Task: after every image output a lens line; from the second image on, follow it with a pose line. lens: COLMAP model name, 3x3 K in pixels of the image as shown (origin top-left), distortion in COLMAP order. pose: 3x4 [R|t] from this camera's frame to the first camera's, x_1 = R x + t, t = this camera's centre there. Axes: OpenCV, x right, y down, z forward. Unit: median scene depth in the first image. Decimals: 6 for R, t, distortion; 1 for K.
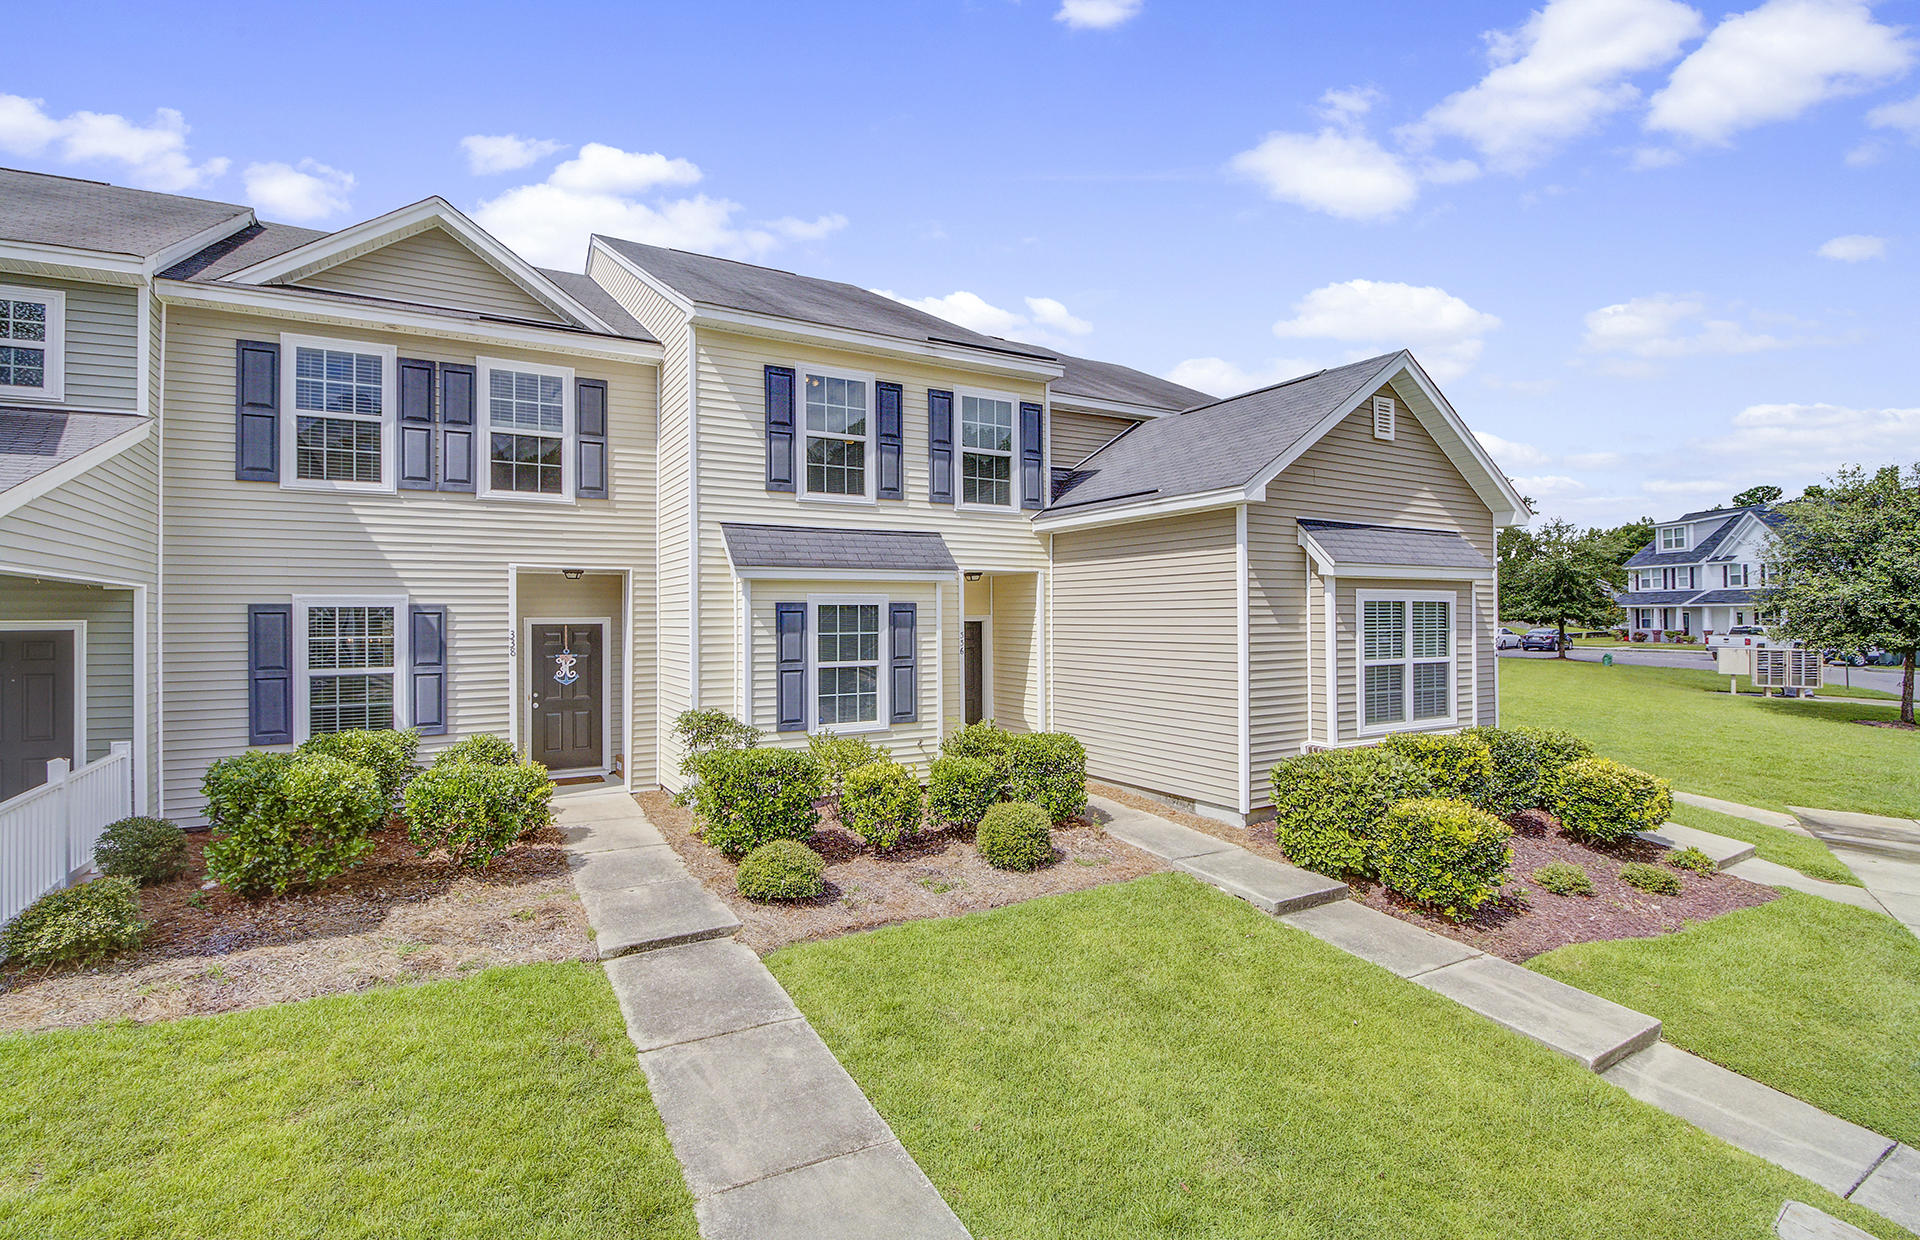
lens RADIAL K [[922.3, 0, 952.8], [0, 922.3, 617.2], [0, 0, 1]] dist [0.000866, -0.010235]
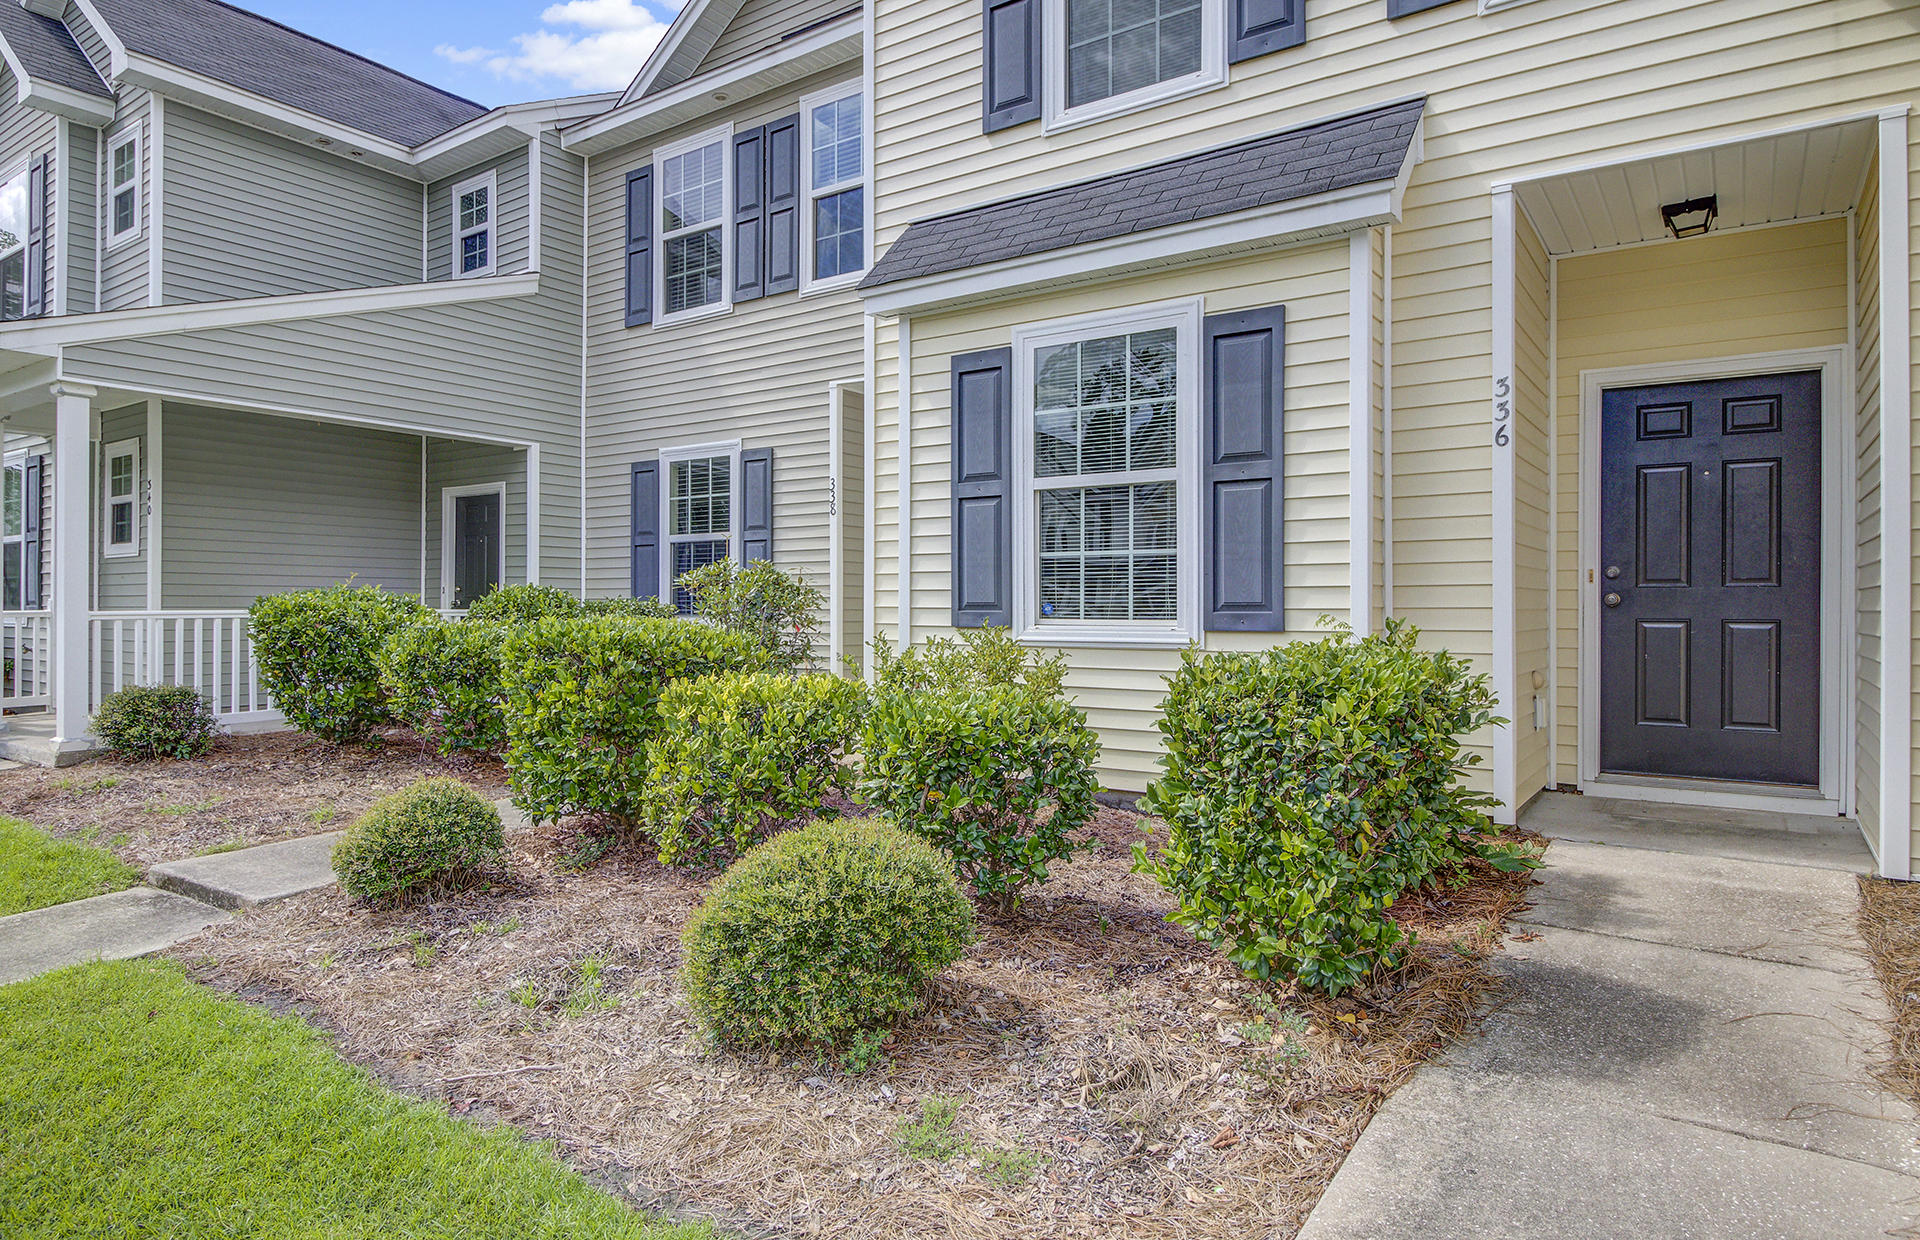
lens RADIAL K [[1139.9, 0, 931.7], [0, 1139.9, 612.2], [0, 0, 1]] dist [0.004324, -0.000901]
pose [[0.398335, 0.007444, -0.917210, 0.340910], [-0.008242, 0.999956, 0.004536, 0.112062], [0.917203, 0.005753, 0.398379, 0.738661]]
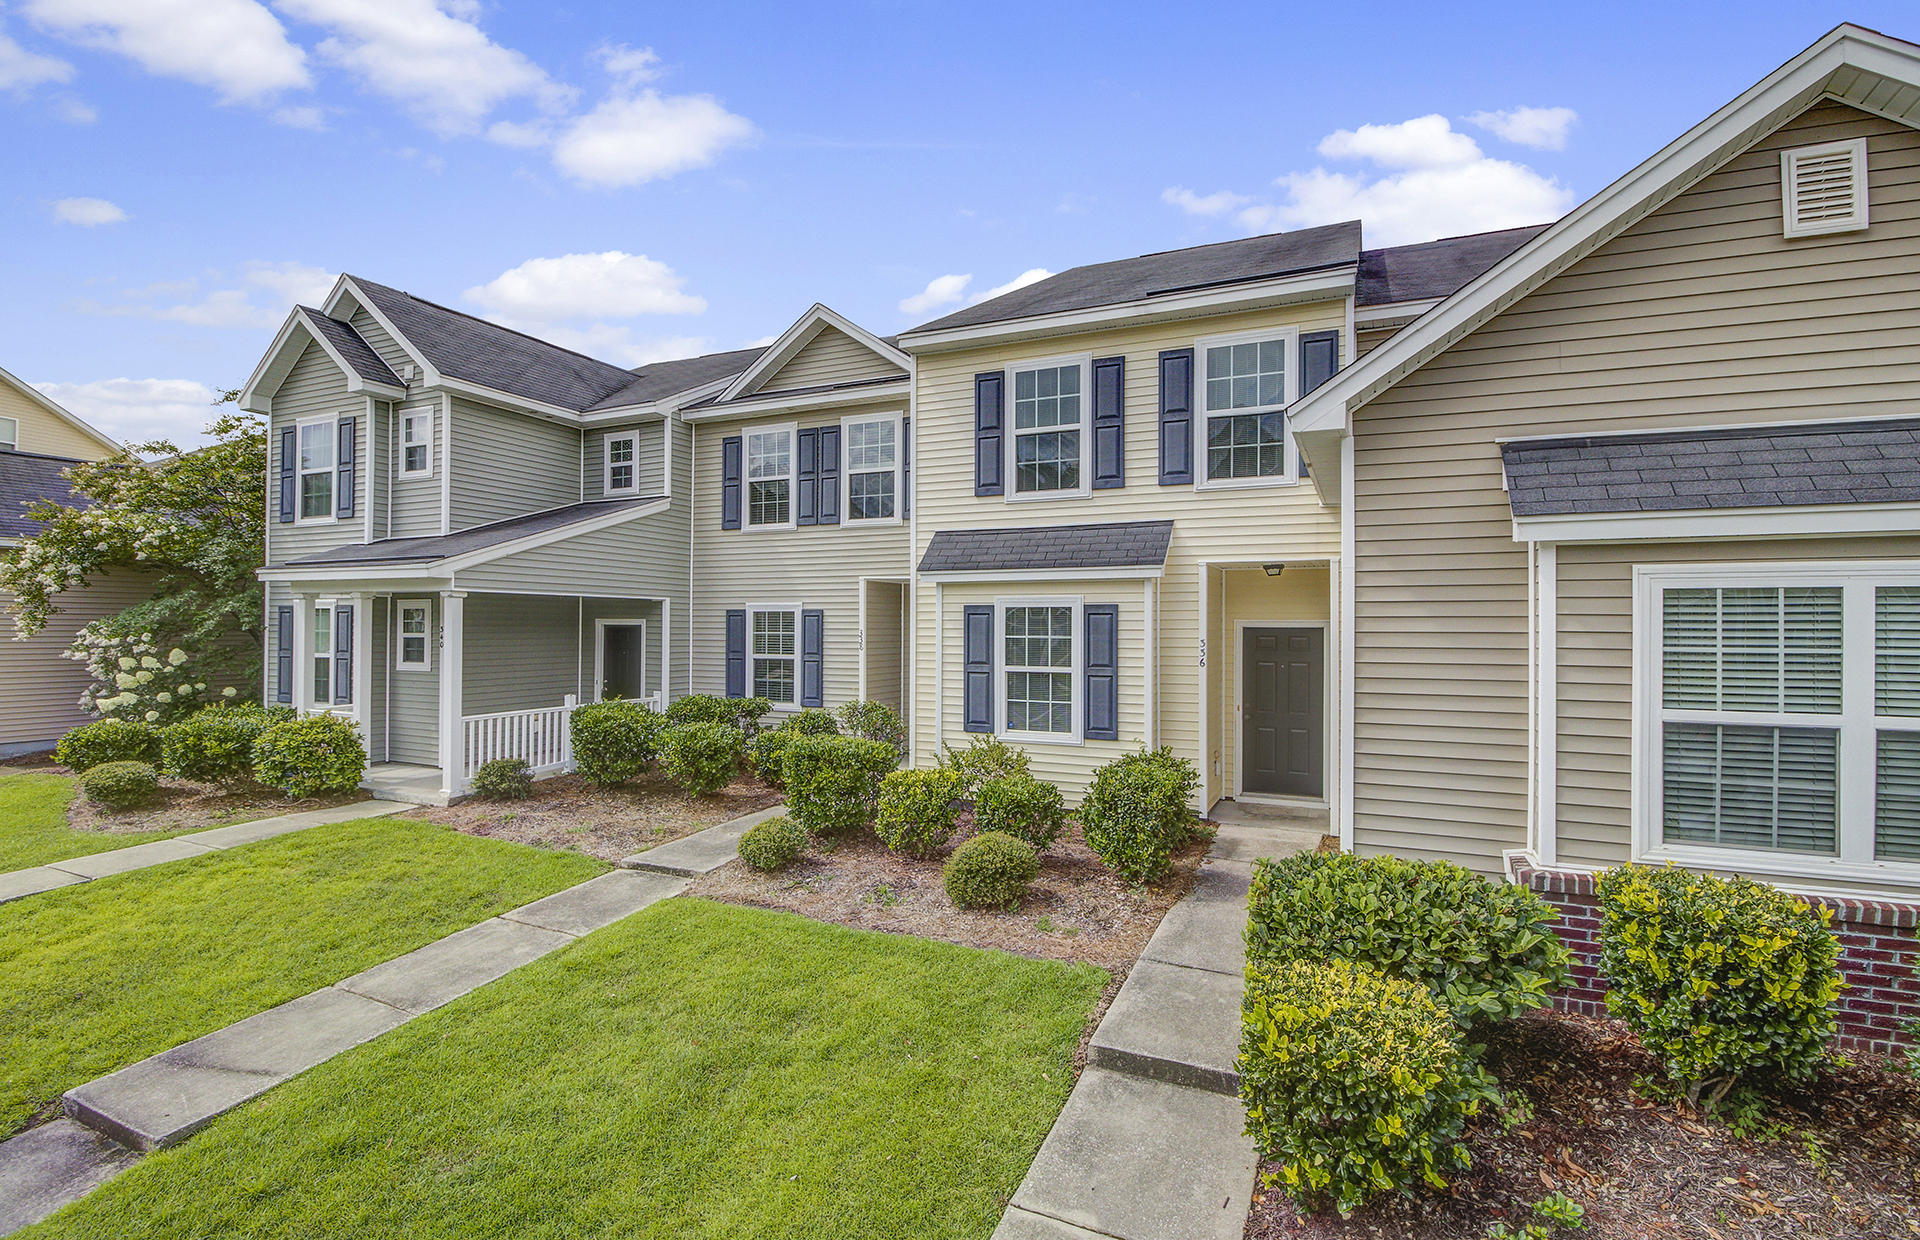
lens RADIAL K [[917.1, 0, 937.8], [0, 917.1, 626.9], [0, 0, 1]] dist [-0.001224, -0.000607]
pose [[0.552239, 0.008891, -0.833638, 0.630120], [-0.009363, 0.999946, 0.004463, 0.003982], [0.833633, 0.005341, 0.552292, 0.402519]]
